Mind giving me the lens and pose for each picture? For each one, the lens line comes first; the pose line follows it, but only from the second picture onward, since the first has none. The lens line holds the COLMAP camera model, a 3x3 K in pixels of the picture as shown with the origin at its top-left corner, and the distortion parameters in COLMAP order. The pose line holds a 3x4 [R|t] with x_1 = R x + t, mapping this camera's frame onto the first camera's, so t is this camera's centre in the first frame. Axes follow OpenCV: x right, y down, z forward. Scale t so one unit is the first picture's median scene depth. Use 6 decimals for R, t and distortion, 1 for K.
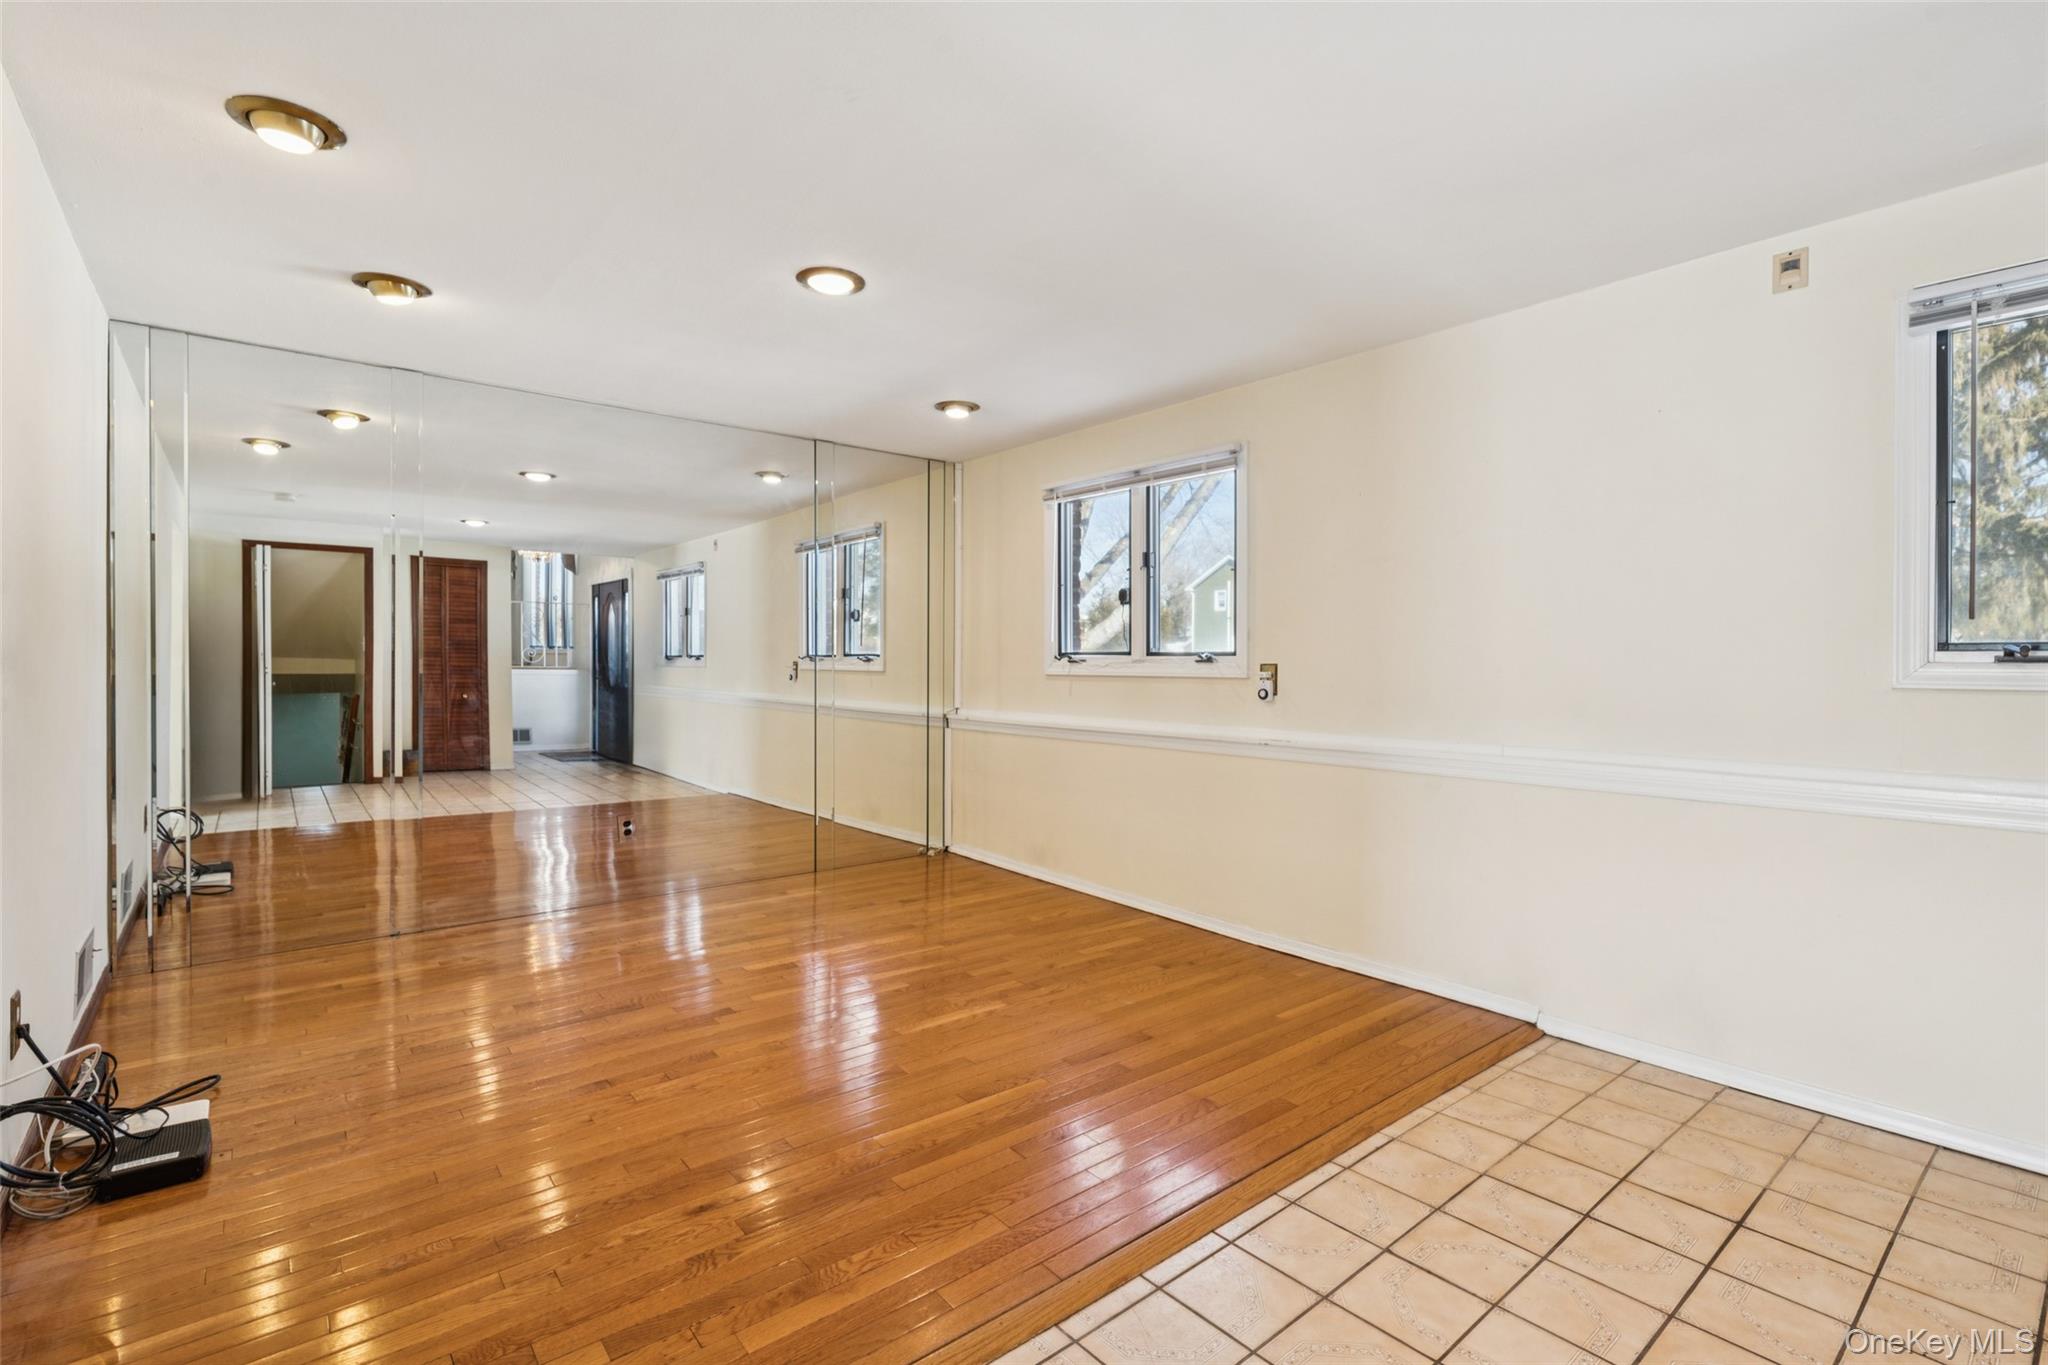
lens RADIAL K [[937.4, 0, 1024.0], [0, 937.4, 682.5], [0, 0, 1]] dist [0.017193, -0.000051]
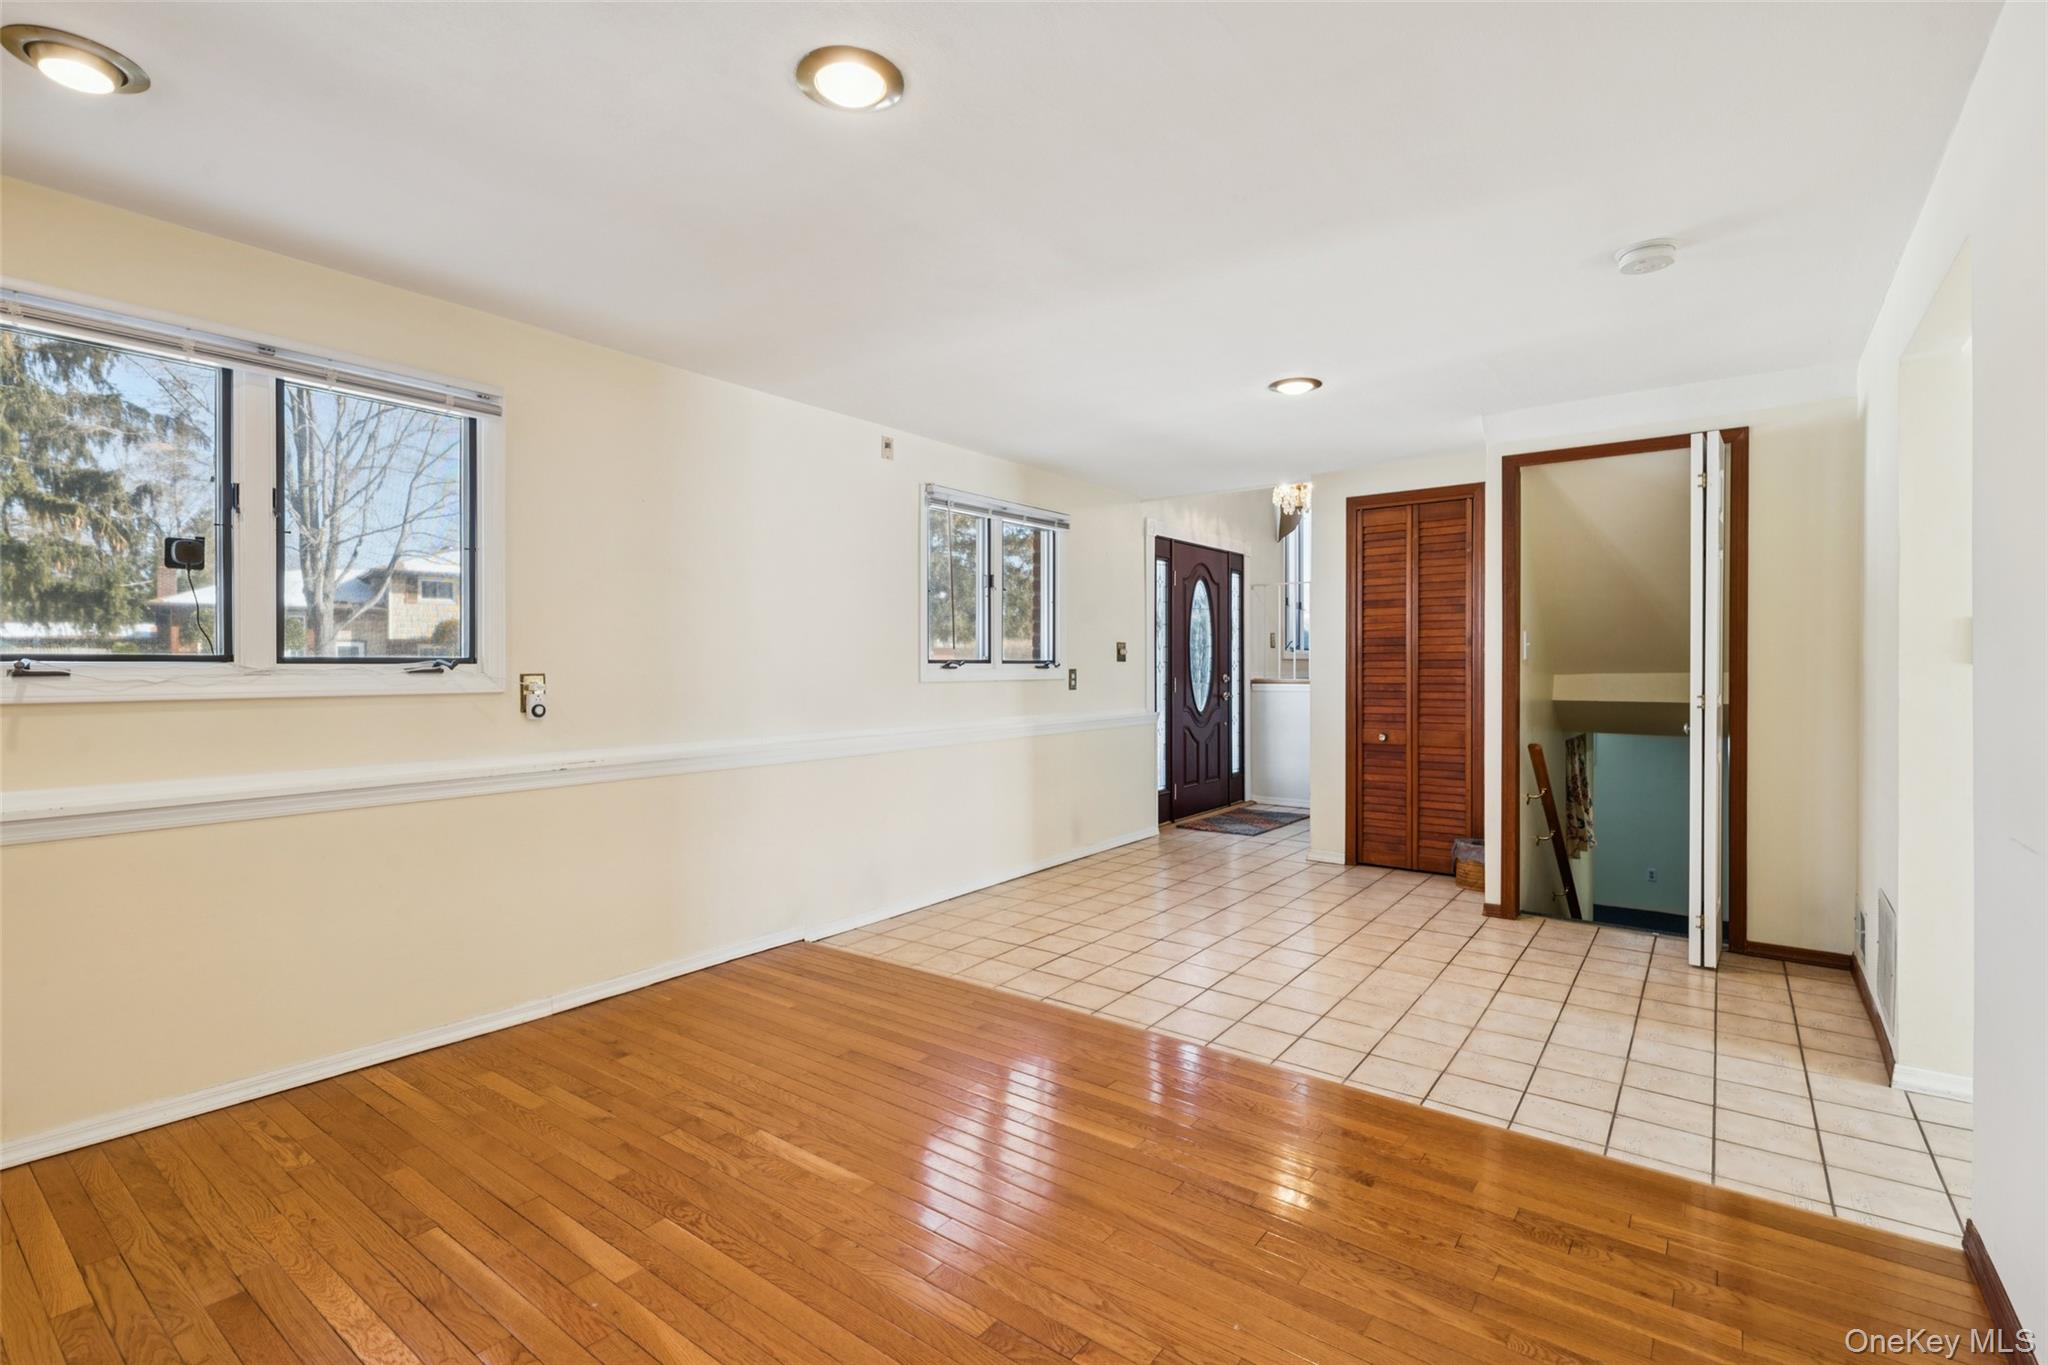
lens RADIAL K [[931.6, 0, 1024.0], [0, 931.6, 682.5], [0, 0, 1]] dist [-0.015168, 0.000008]
pose [[-0.233294, -0.015747, 0.972279, -0.785133], [0.029158, 0.999306, 0.023181, -0.023217], [-0.971969, 0.033758, -0.232673, 0.965268]]
